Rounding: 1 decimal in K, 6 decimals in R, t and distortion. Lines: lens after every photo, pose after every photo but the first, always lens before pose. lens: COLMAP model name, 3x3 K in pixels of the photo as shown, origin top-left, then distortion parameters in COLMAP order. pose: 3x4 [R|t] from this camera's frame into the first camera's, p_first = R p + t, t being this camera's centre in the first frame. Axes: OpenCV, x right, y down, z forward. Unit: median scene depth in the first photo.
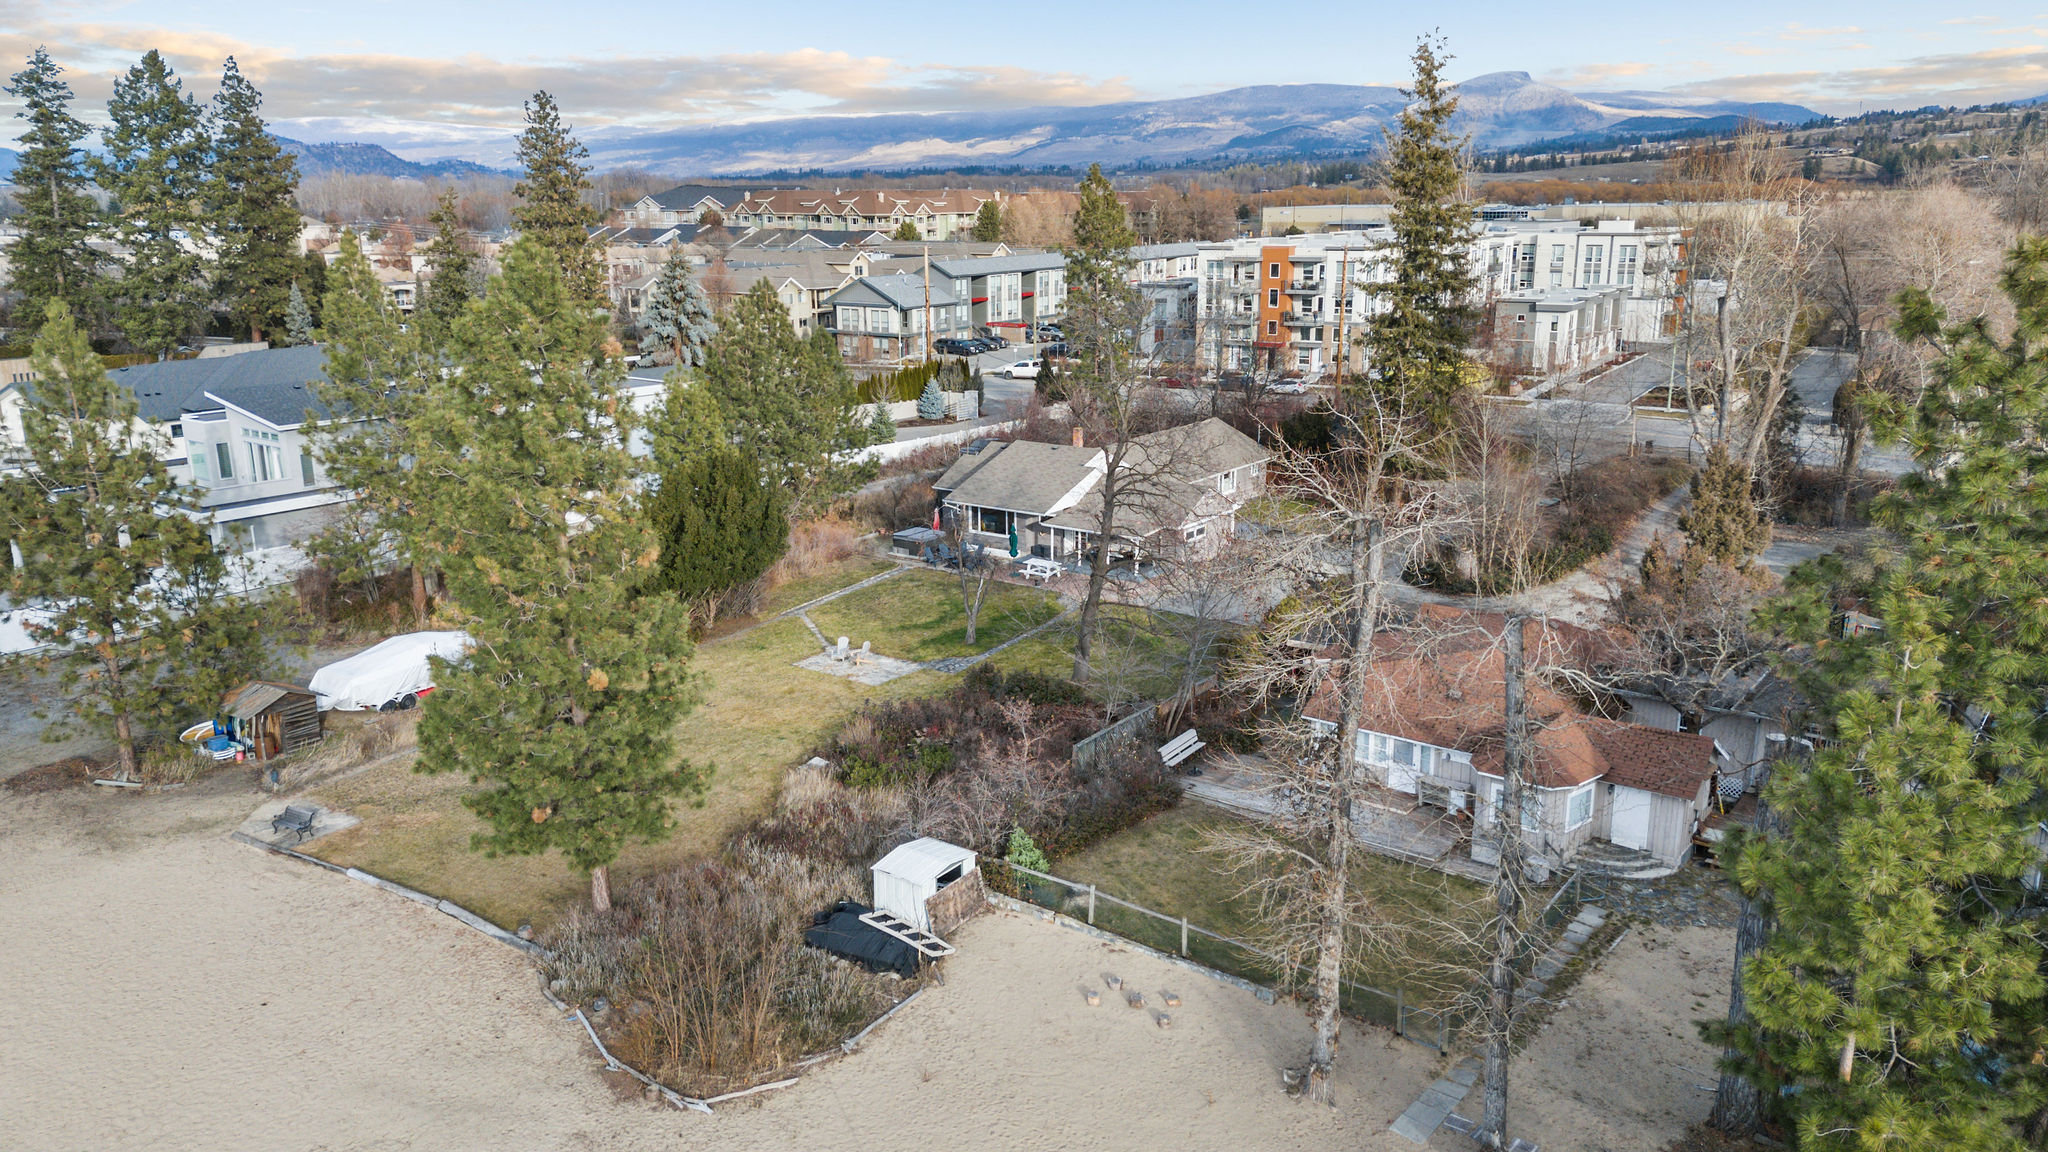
lens RADIAL K [[1486.8, 0, 1030.8], [0, 1486.8, 589.2], [0, 0, 1]] dist [0.038823, -0.021137]
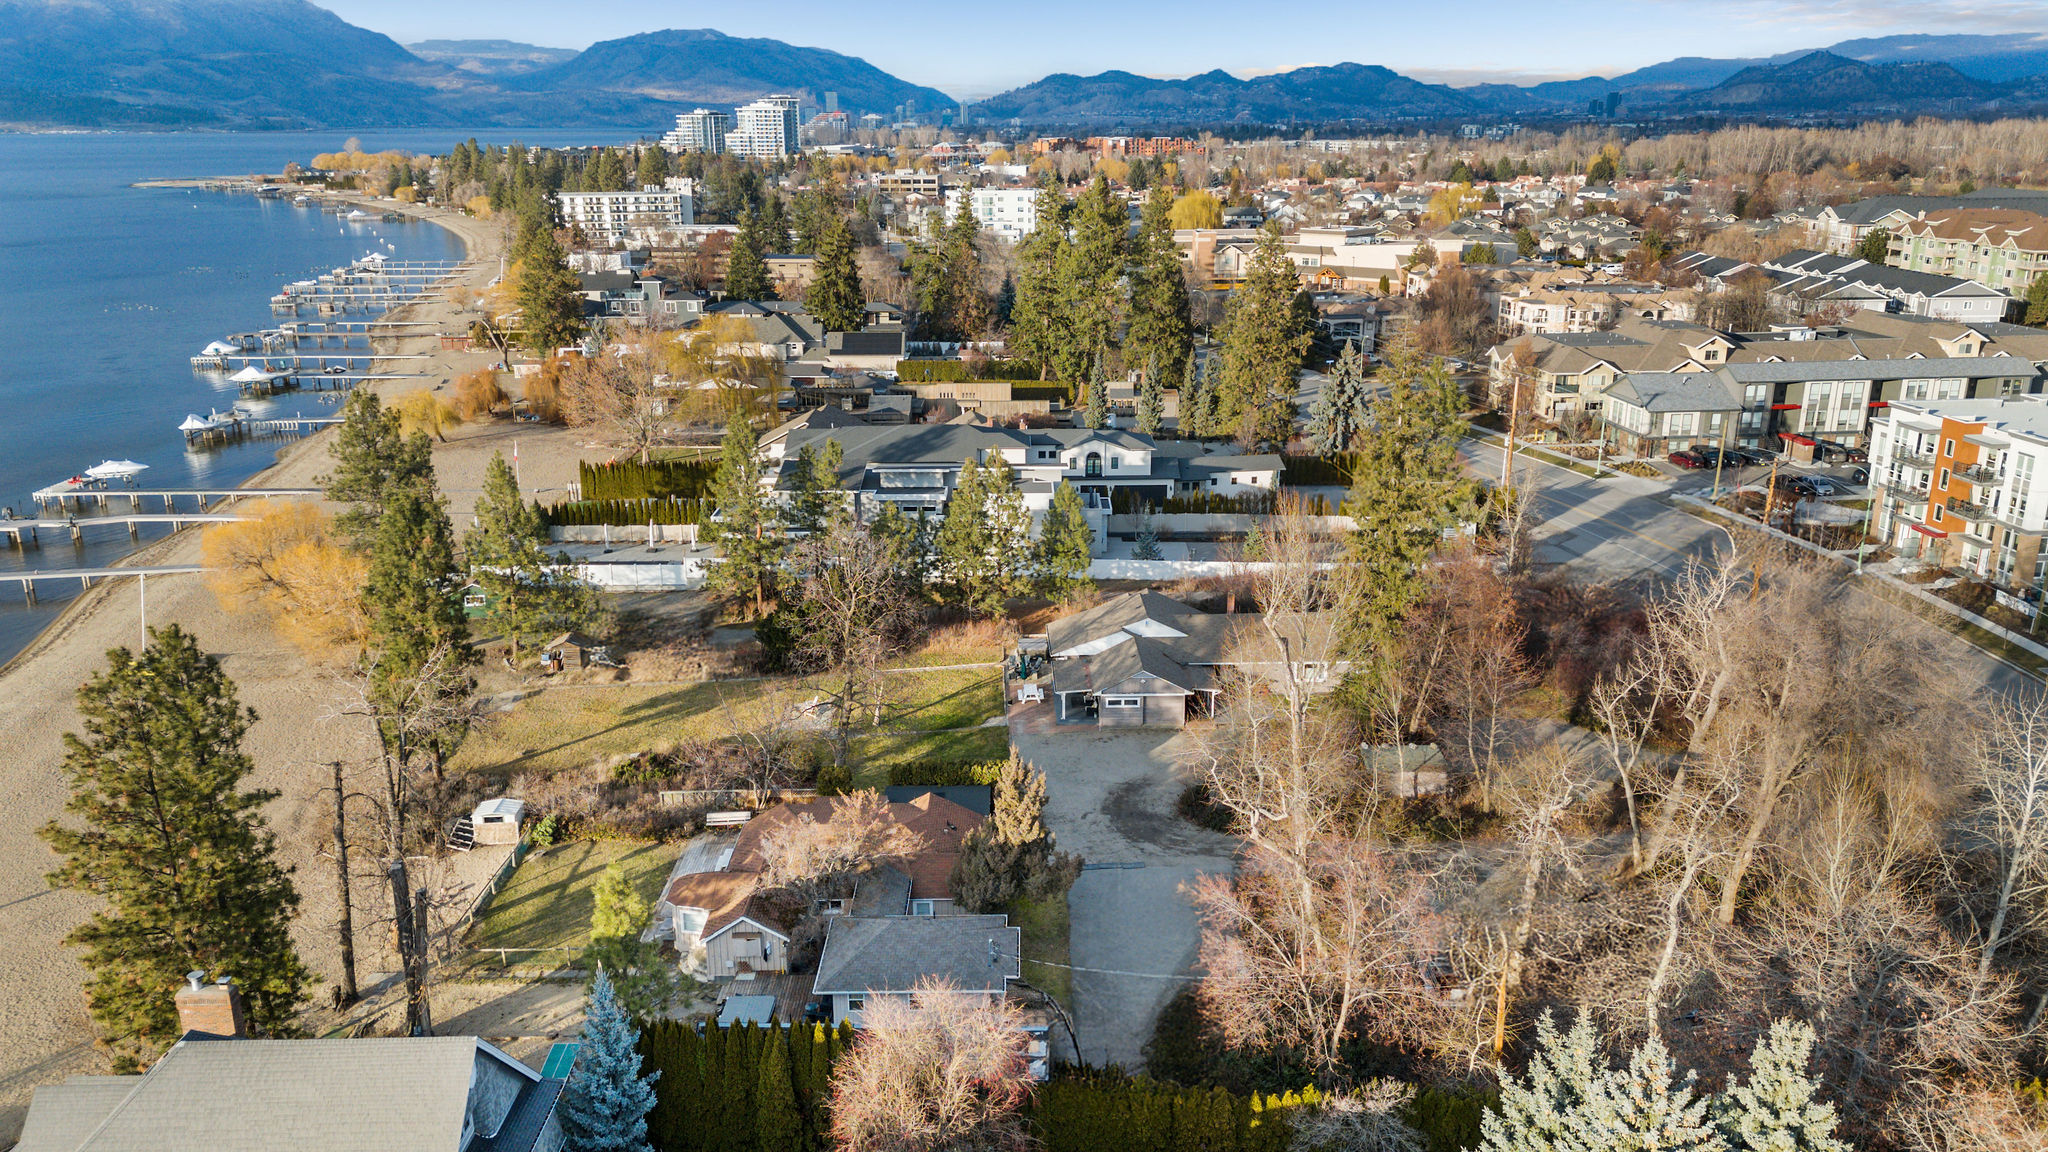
lens RADIAL K [[1486.8, 0, 1029.8], [0, 1486.8, 574.5], [0, 0, 1]] dist [0.038823, -0.021137]
pose [[0.593664, 0.234360, -0.769830, 0.524211], [-0.200735, 0.969539, 0.140359, -0.157956], [0.779275, 0.071206, 0.622624, 0.070424]]
